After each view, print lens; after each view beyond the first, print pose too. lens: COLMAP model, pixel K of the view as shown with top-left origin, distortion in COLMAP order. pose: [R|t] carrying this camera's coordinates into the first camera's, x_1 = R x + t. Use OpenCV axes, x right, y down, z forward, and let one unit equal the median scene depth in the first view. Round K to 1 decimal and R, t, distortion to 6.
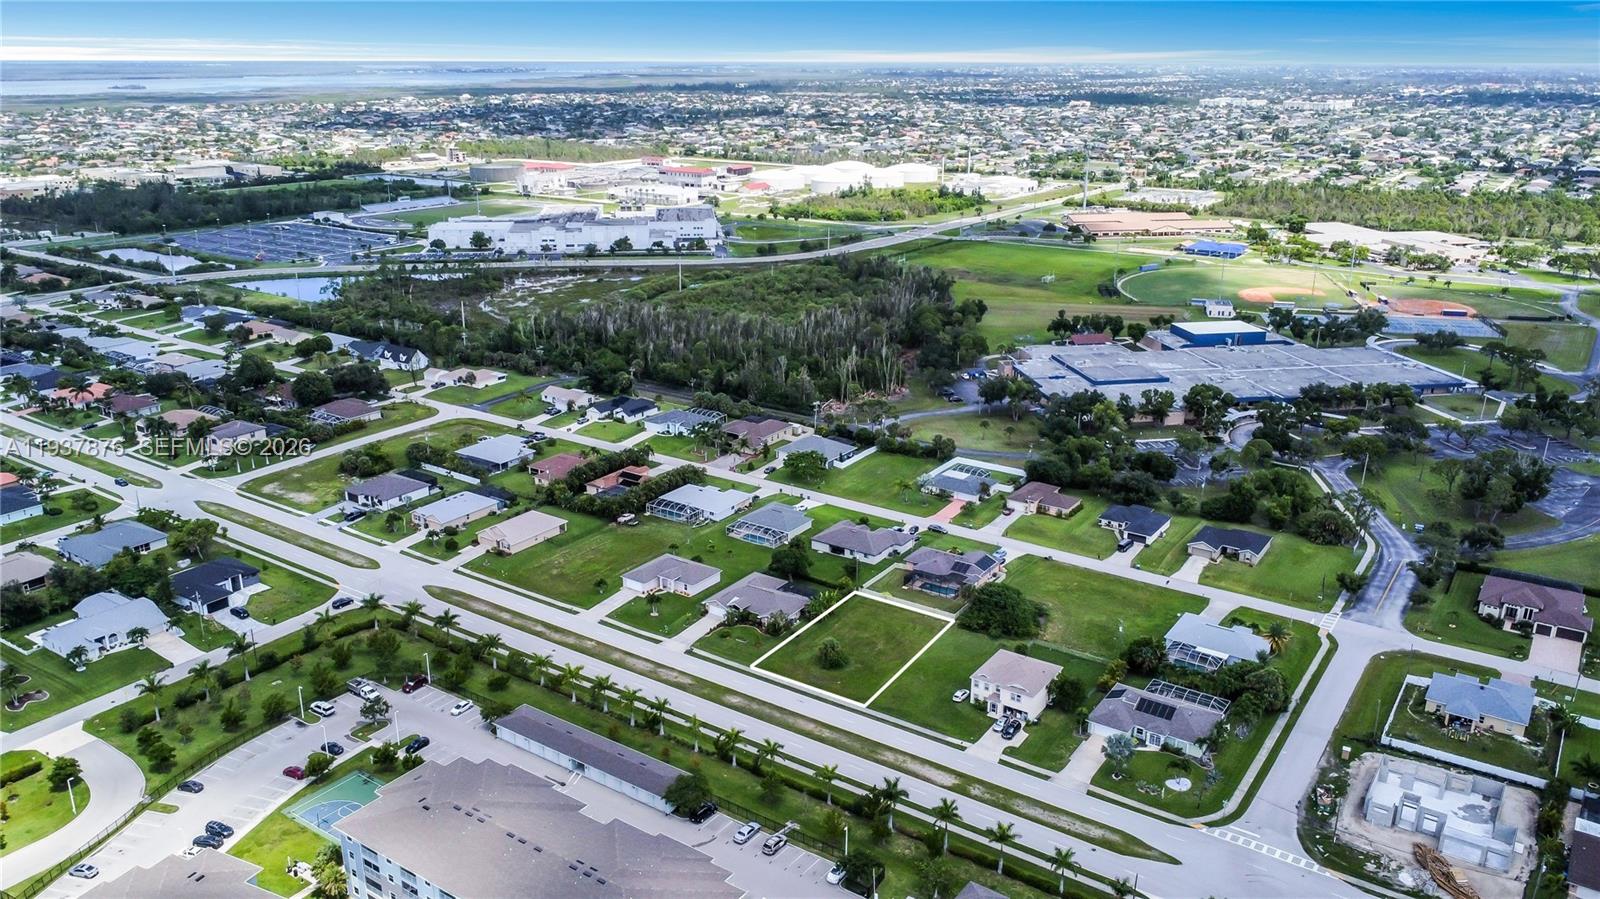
lens RADIAL K [[1205.6, 0, 786.2], [0, 1205.6, 451.5], [0, 0, 1]] dist [-0.001229, 0.003213]
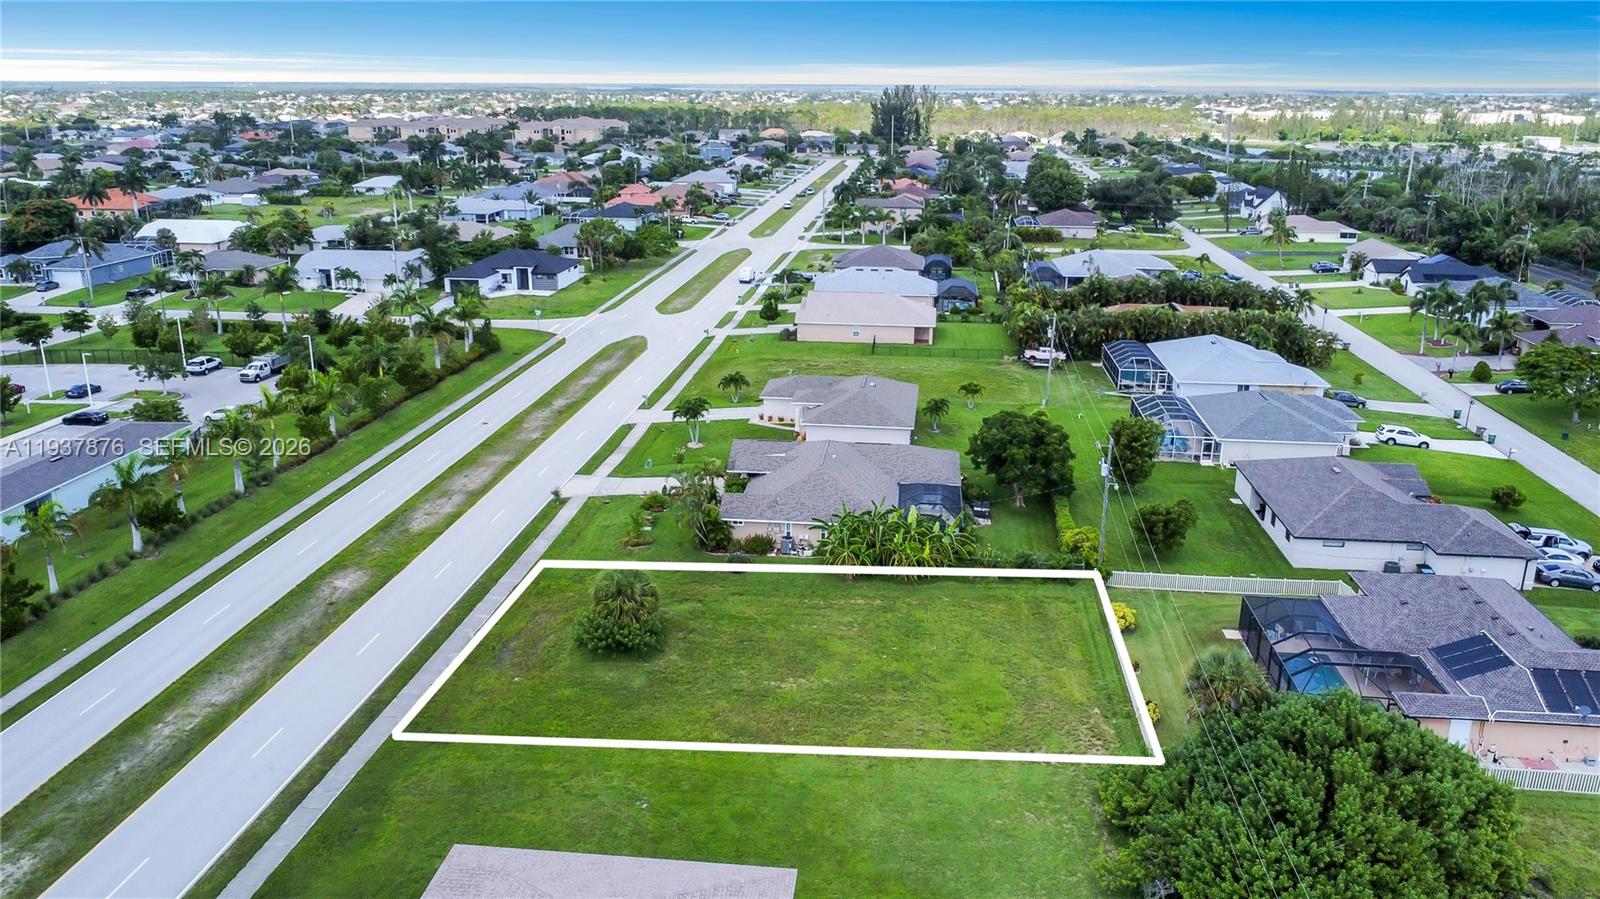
lens RADIAL K [[1205.6, 0, 786.2], [0, 1205.6, 451.5], [0, 0, 1]] dist [-0.001229, 0.003213]
pose [[0.470219, 0.259642, -0.843493, 0.303060], [-0.279766, 0.950306, 0.136561, 0.068998], [0.837033, 0.171767, 0.519491, 0.829551]]
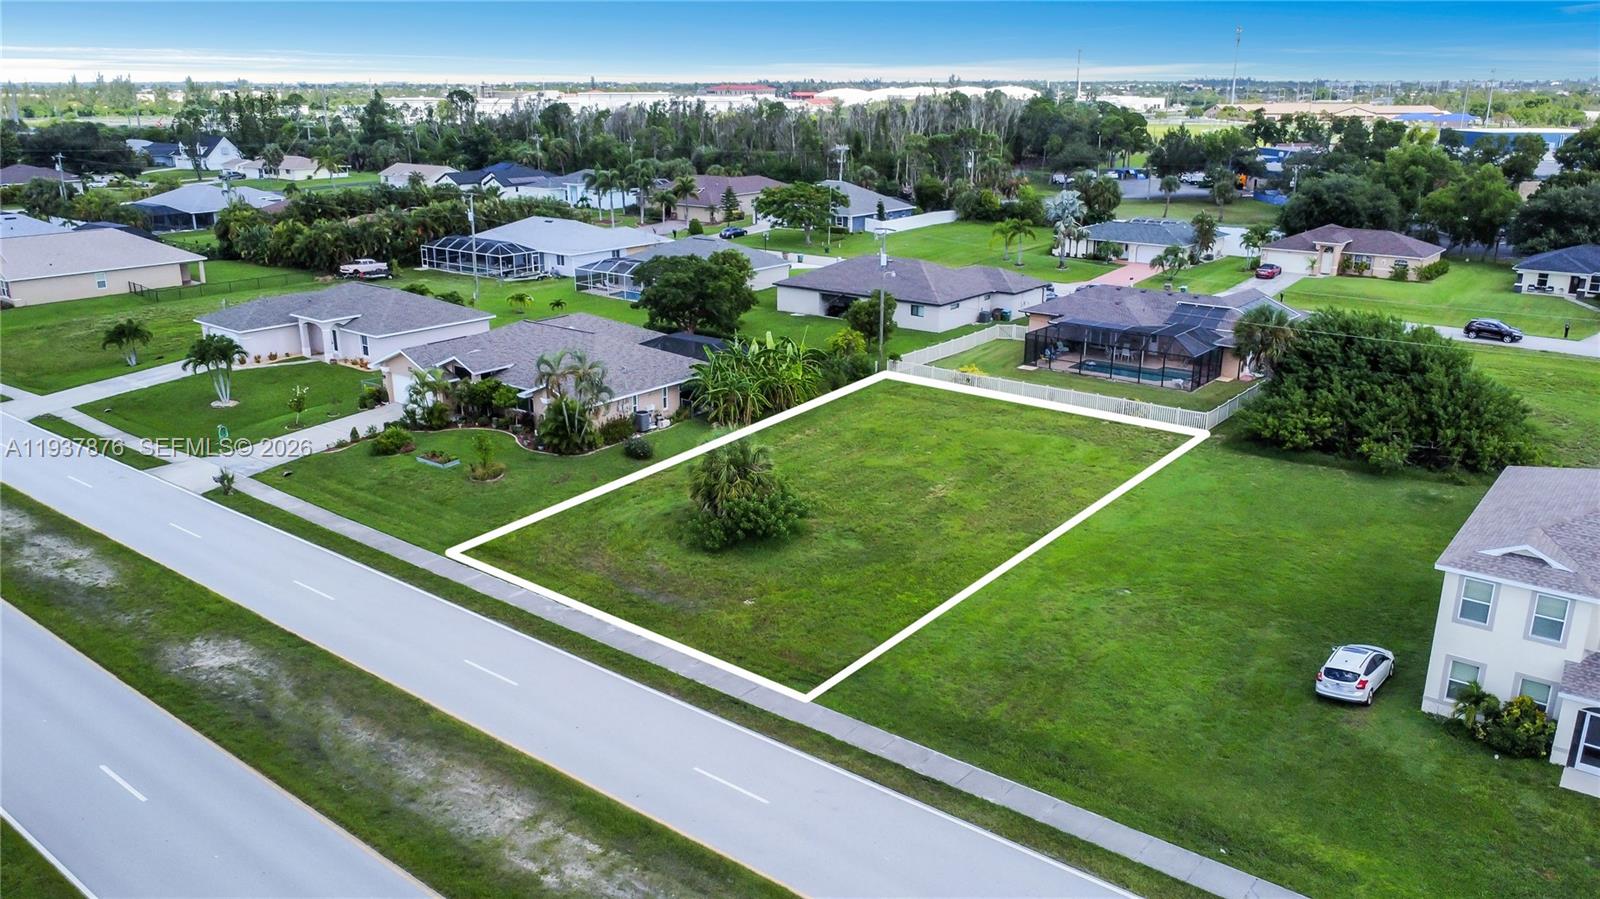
lens RADIAL K [[1205.6, 0, 786.2], [0, 1205.6, 451.5], [0, 0, 1]] dist [-0.001229, 0.003213]
pose [[0.997356, 0.019167, -0.070094, 0.061496], [-0.020541, 0.999610, -0.018938, 0.157291], [0.069703, 0.020328, 0.997361, 0.729426]]
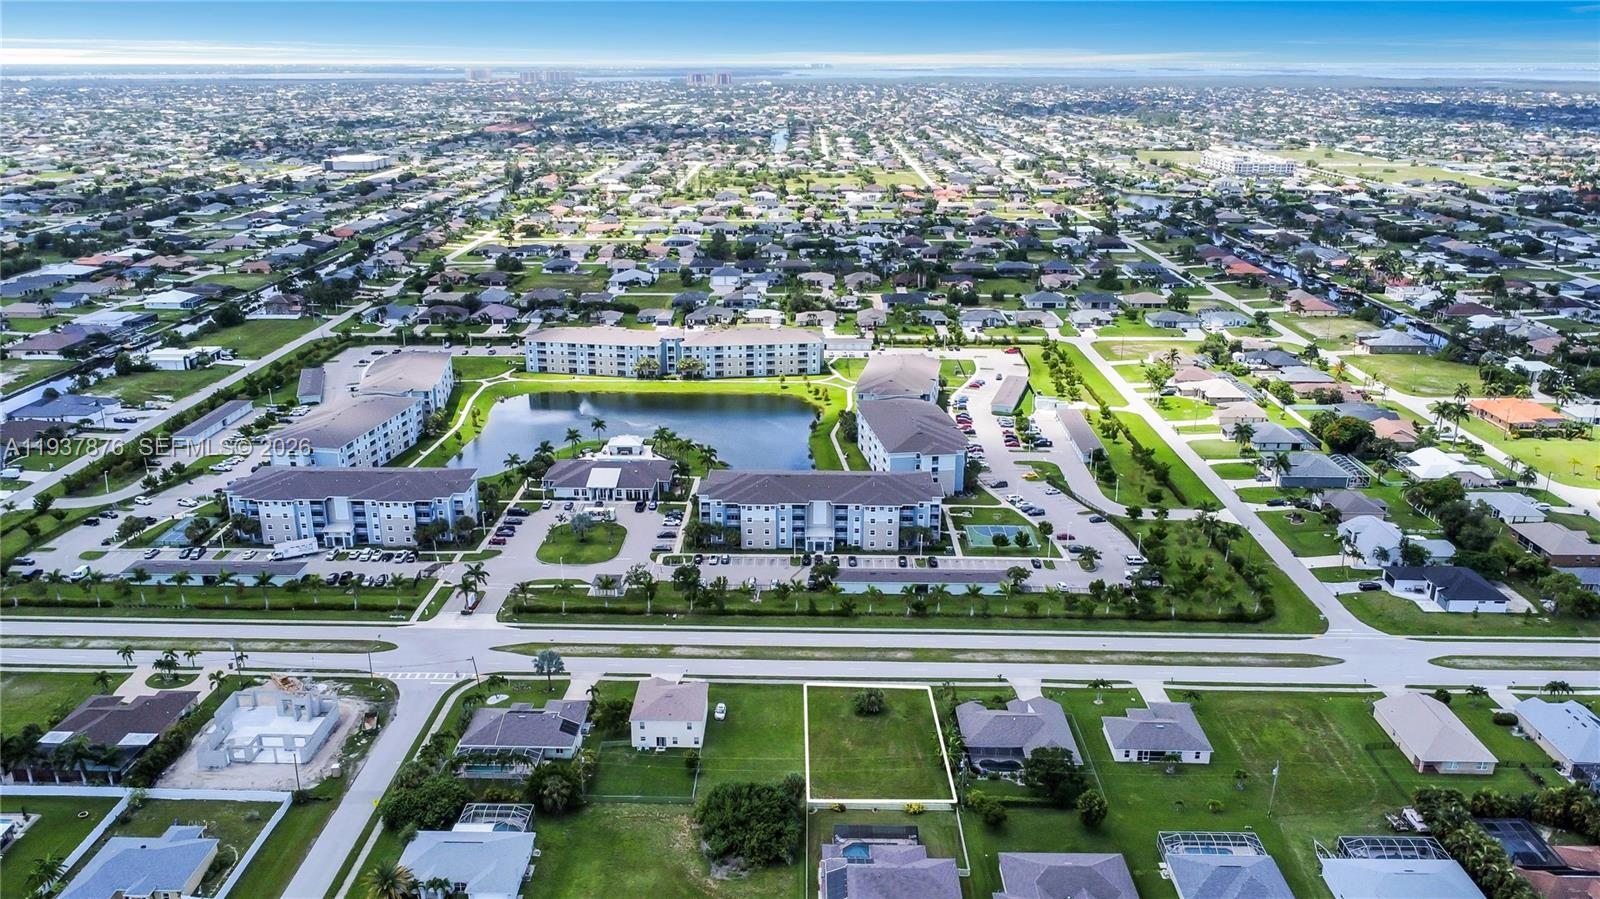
lens RADIAL K [[1205.6, 0, 786.2], [0, 1205.6, 451.5], [0, 0, 1]] dist [-0.001229, 0.003213]
pose [[-0.835000, 0.172257, -0.522592, 0.523321], [-0.172185, 0.820242, 0.545486, -0.466960], [0.522616, 0.545464, -0.655242, 1.413295]]
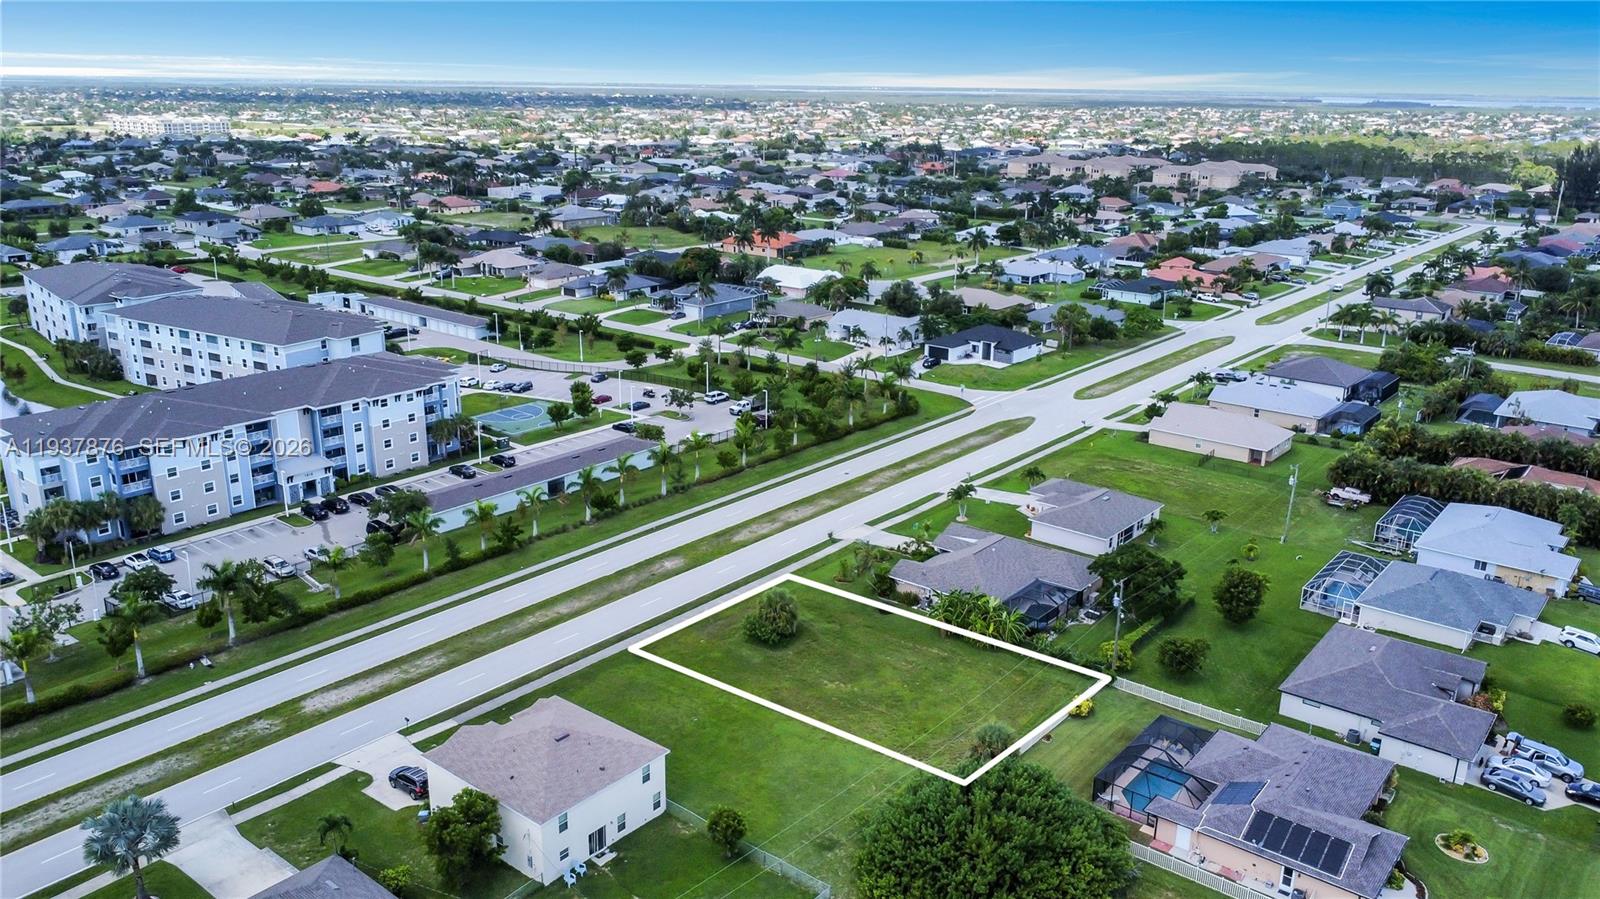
lens RADIAL K [[1205.6, 0, 786.2], [0, 1205.6, 451.5], [0, 0, 1]] dist [-0.001229, 0.003213]
pose [[-0.080991, 0.292067, -0.952962, 0.492047], [-0.323347, 0.896694, 0.302302, -0.053743], [0.942808, 0.332621, 0.021814, 0.931665]]
